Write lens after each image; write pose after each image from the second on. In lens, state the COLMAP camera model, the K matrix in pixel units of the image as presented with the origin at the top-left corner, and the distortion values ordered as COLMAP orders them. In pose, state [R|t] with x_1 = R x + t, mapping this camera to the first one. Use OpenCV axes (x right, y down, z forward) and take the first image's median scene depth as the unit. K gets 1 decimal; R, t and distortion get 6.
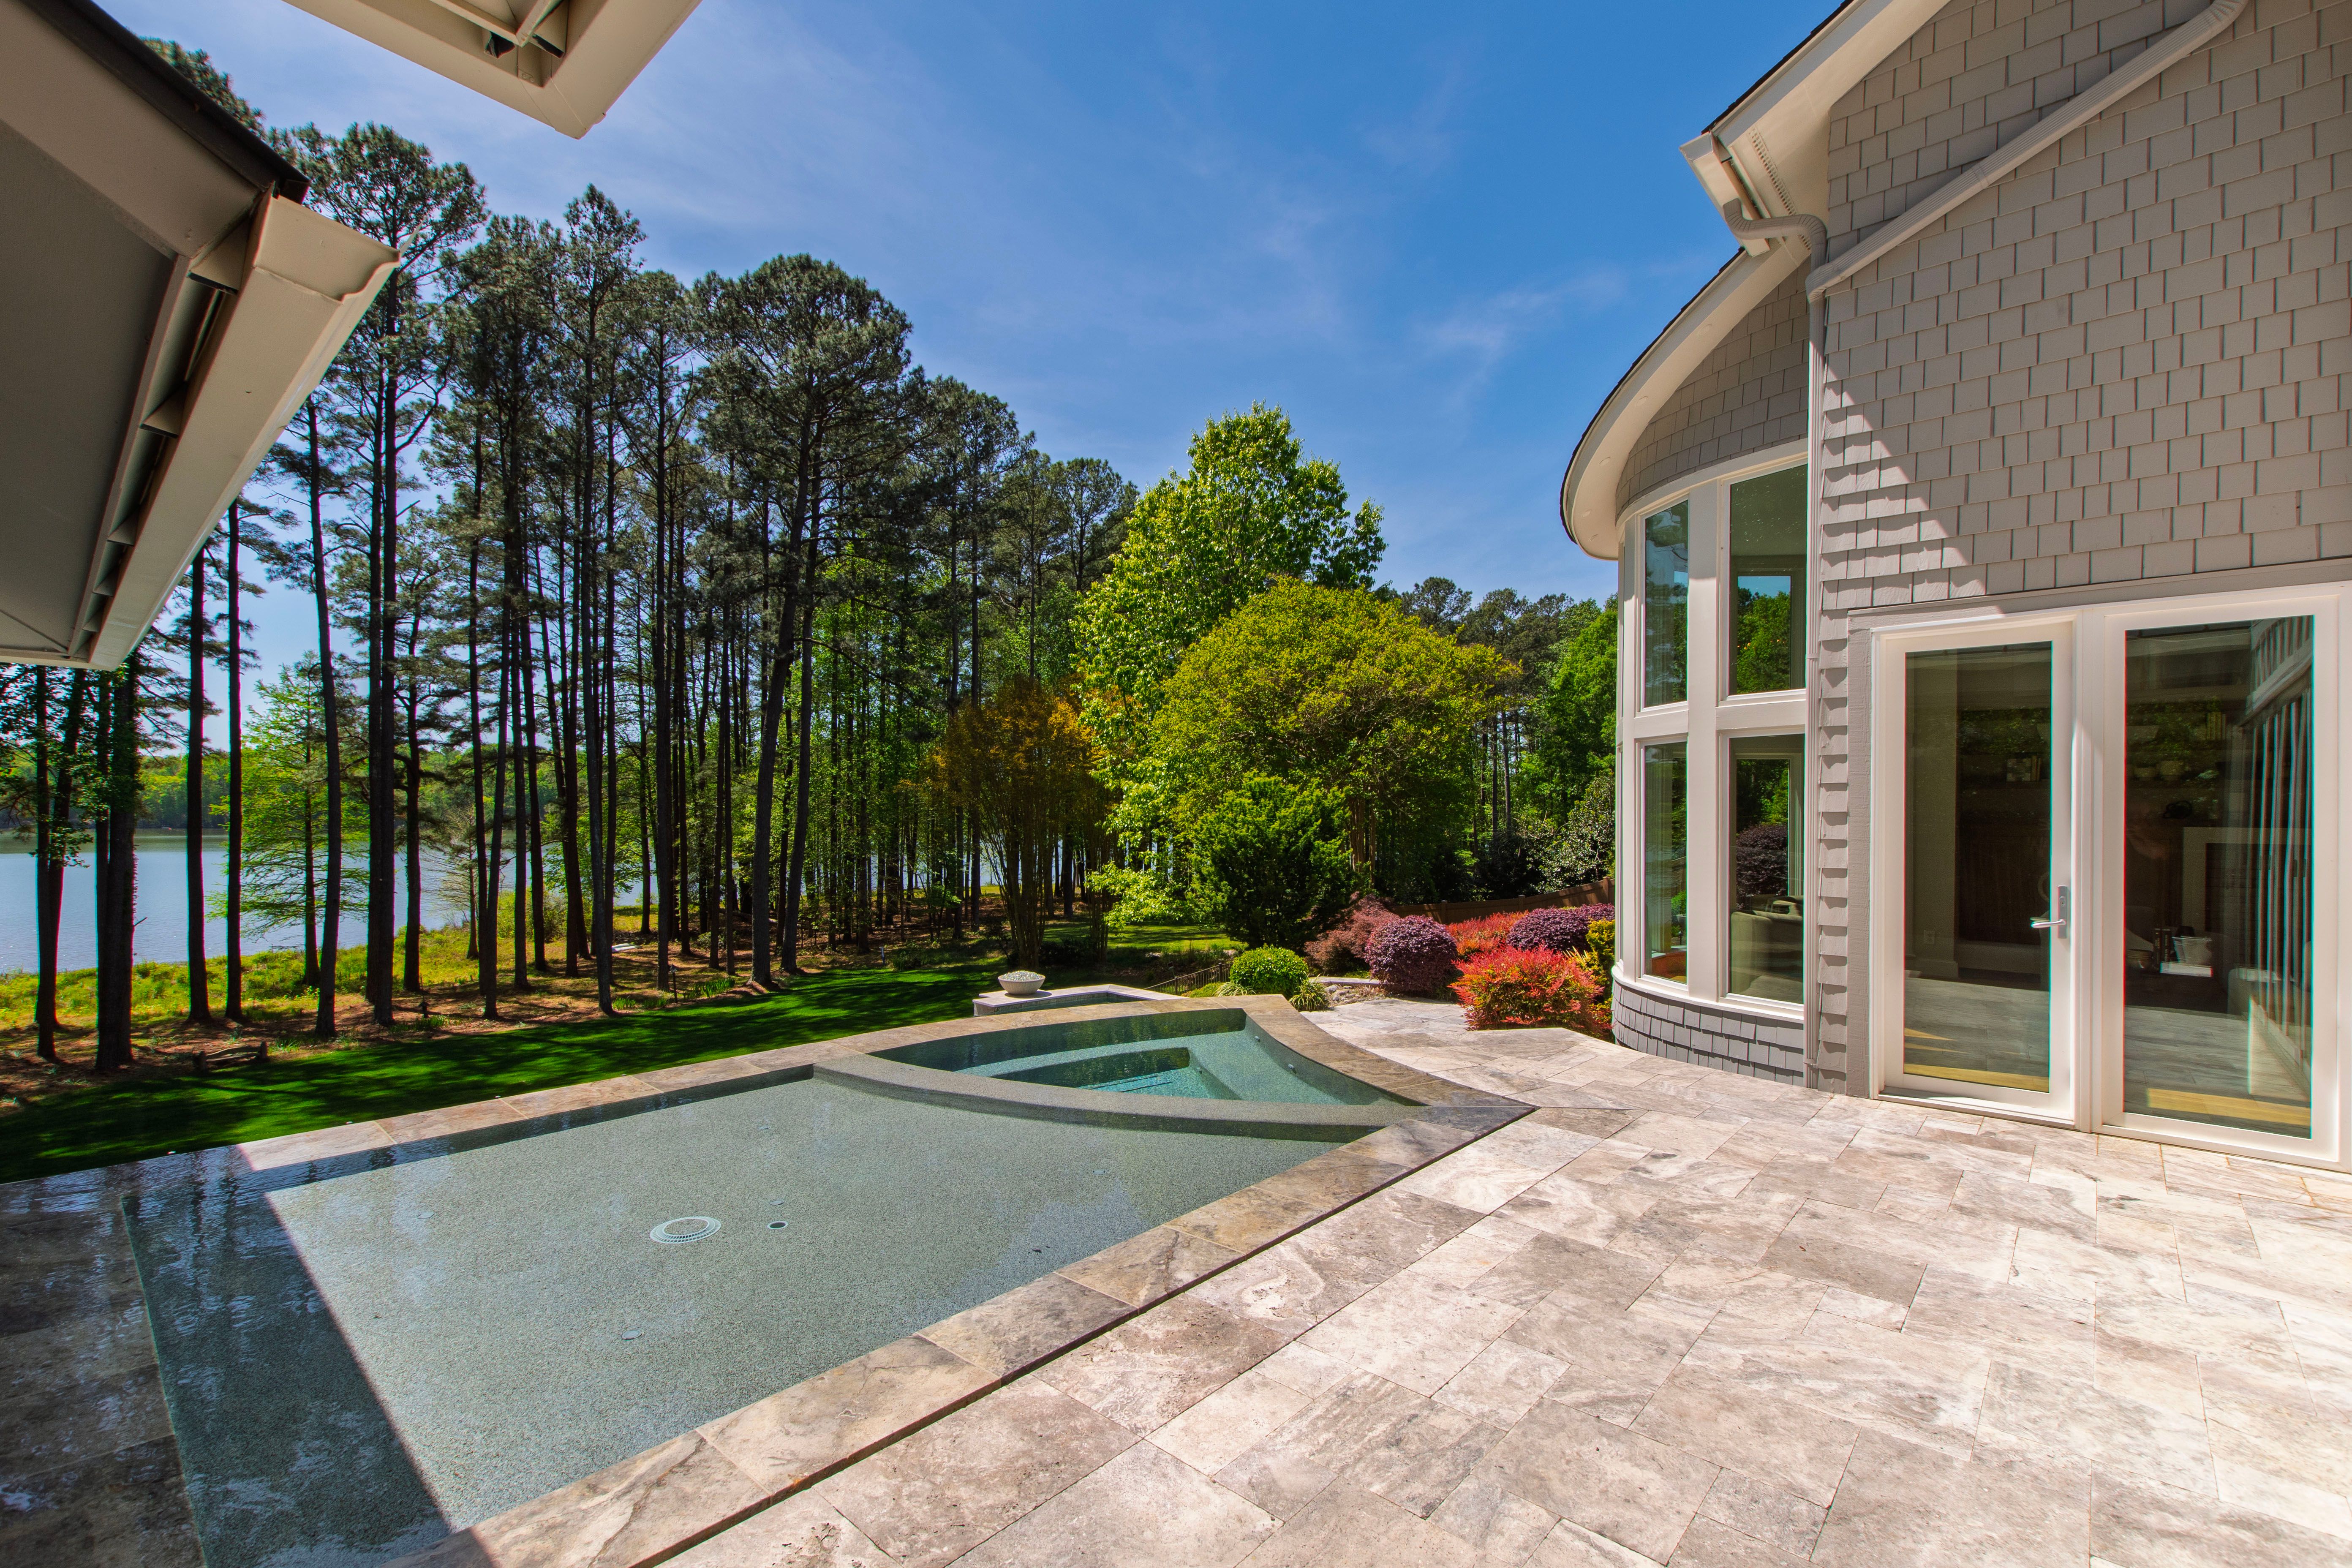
lens RADIAL K [[1034.6, 0, 1173.8], [0, 1034.6, 821.2], [0, 0, 1]] dist [-0.000570, -0.000129]
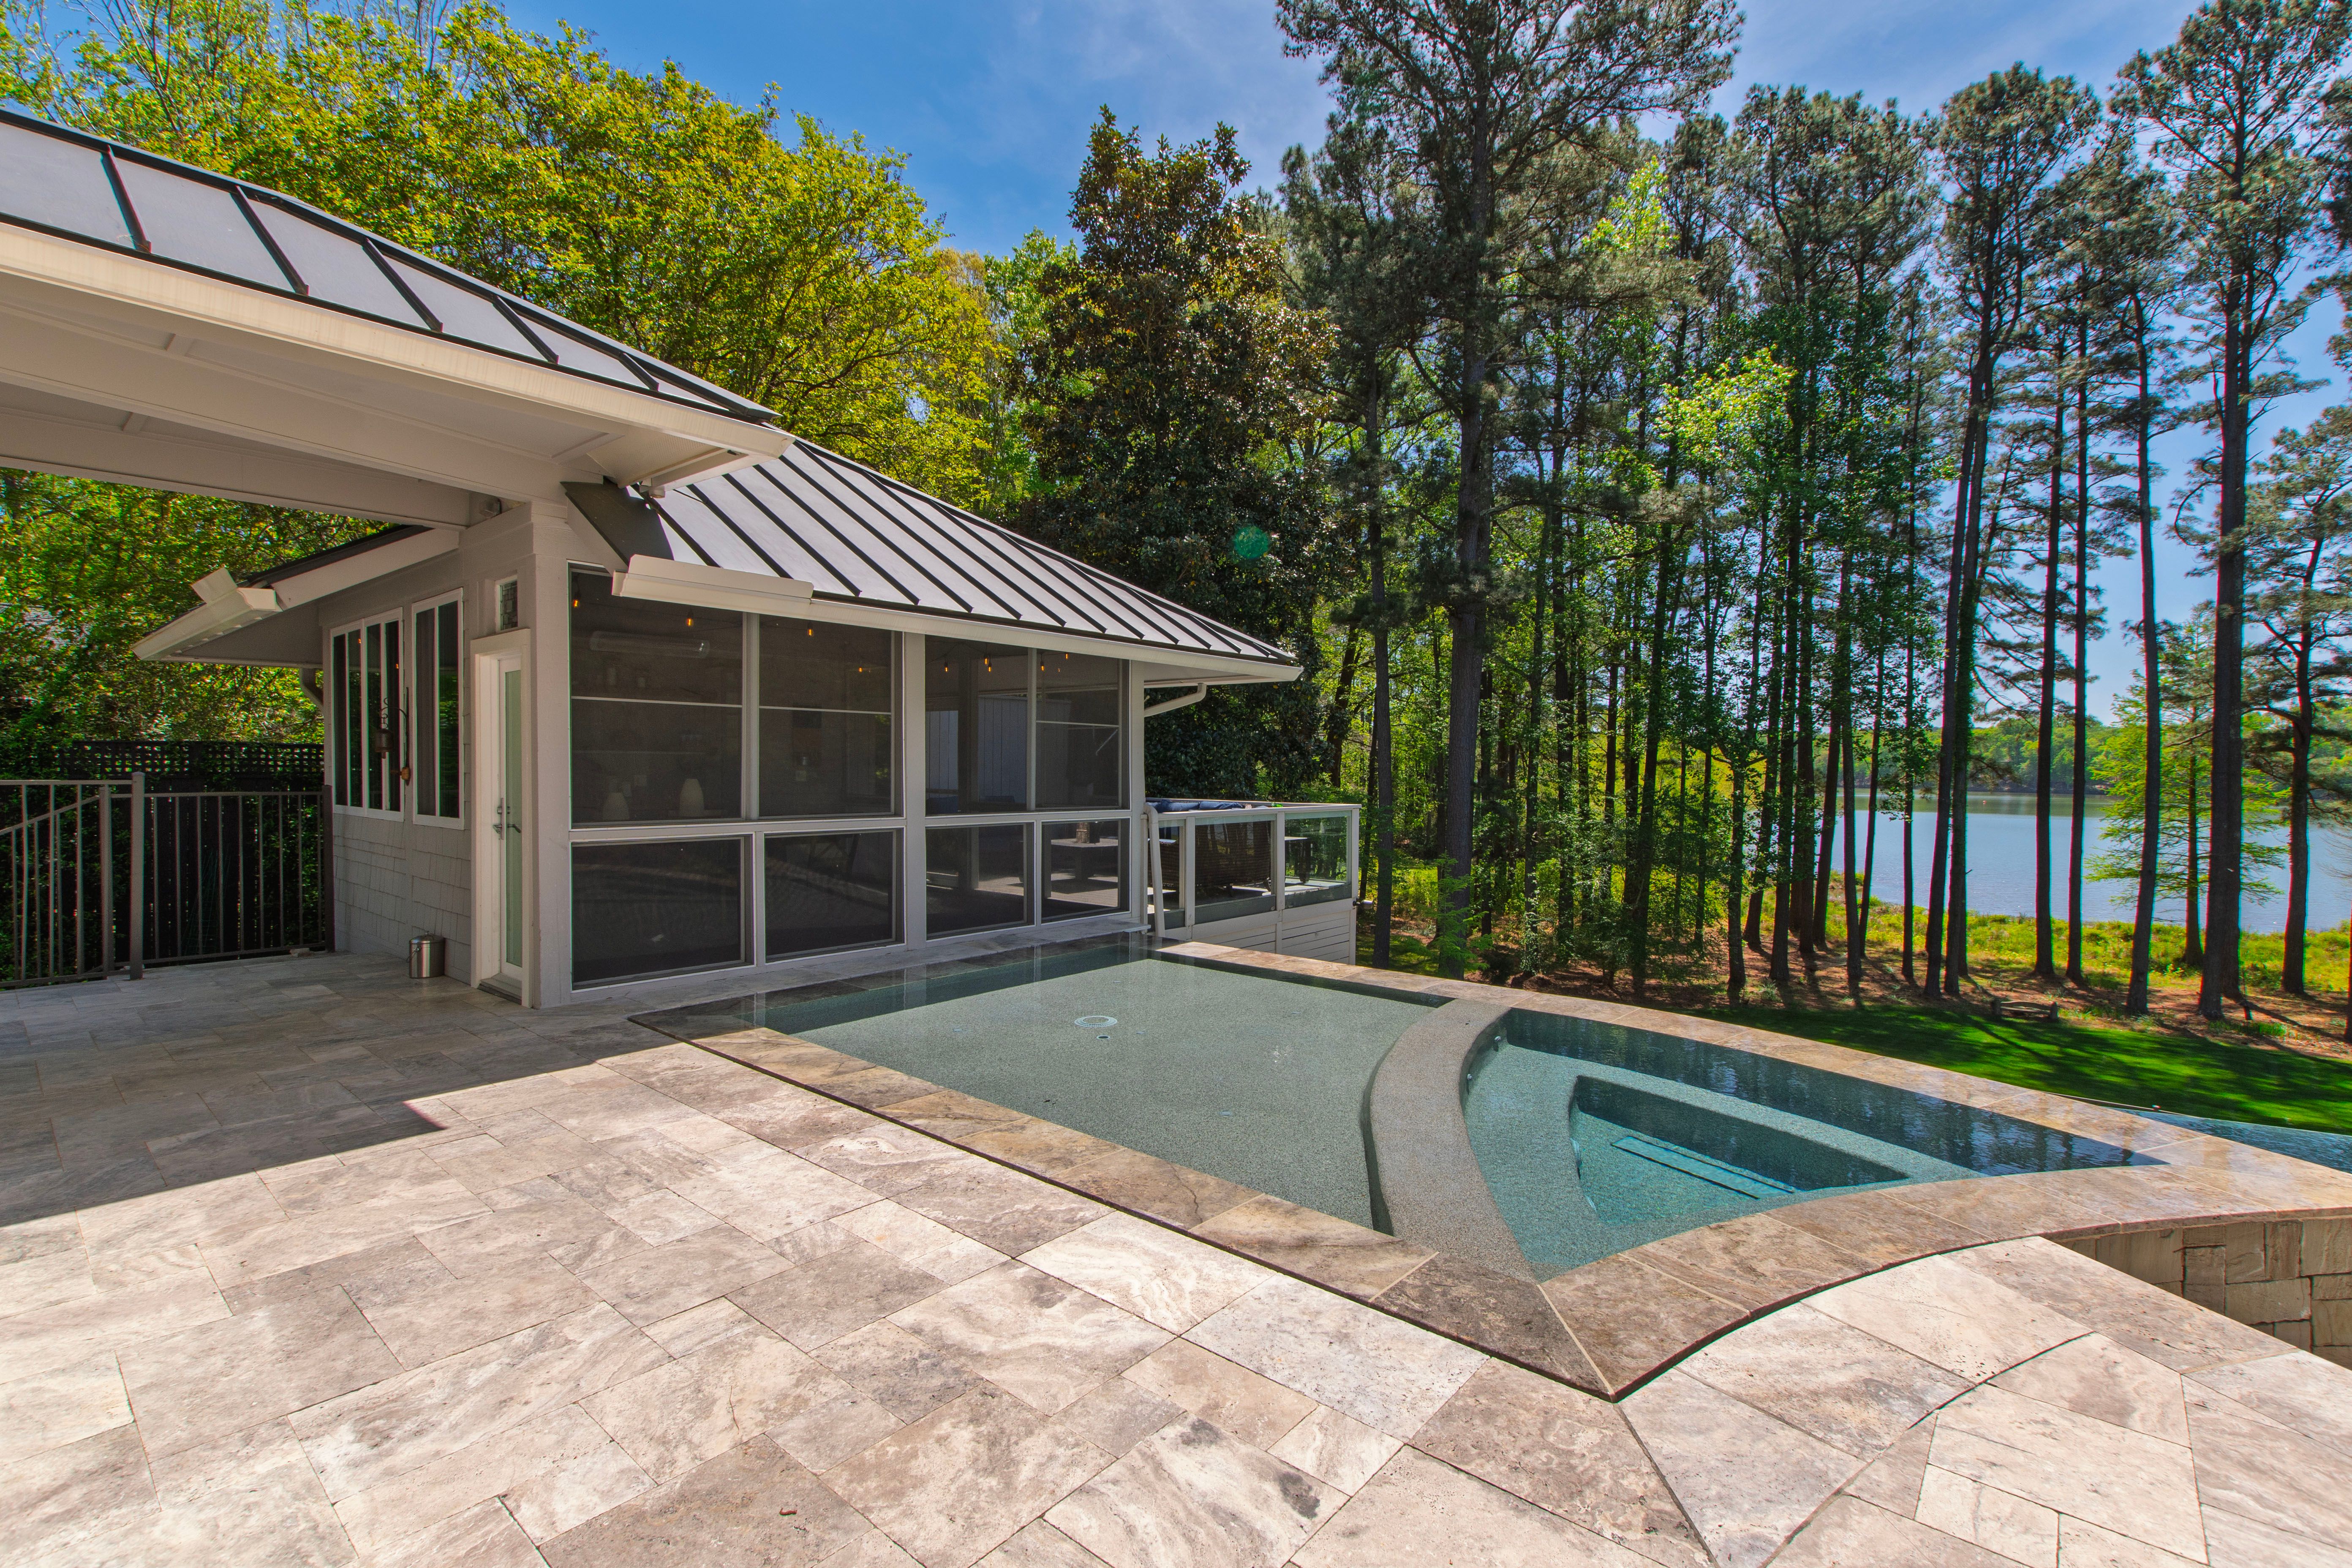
lens RADIAL K [[1035.0, 0, 1176.0], [0, 1035.0, 784.0], [0, 0, 1]] dist [-0.000256, -0.001025]
pose [[0.033449, 0.013102, -0.999355, 1.109675], [-0.018021, 0.999759, 0.012504, 0.023003], [0.999278, 0.017591, 0.033677, 1.137735]]
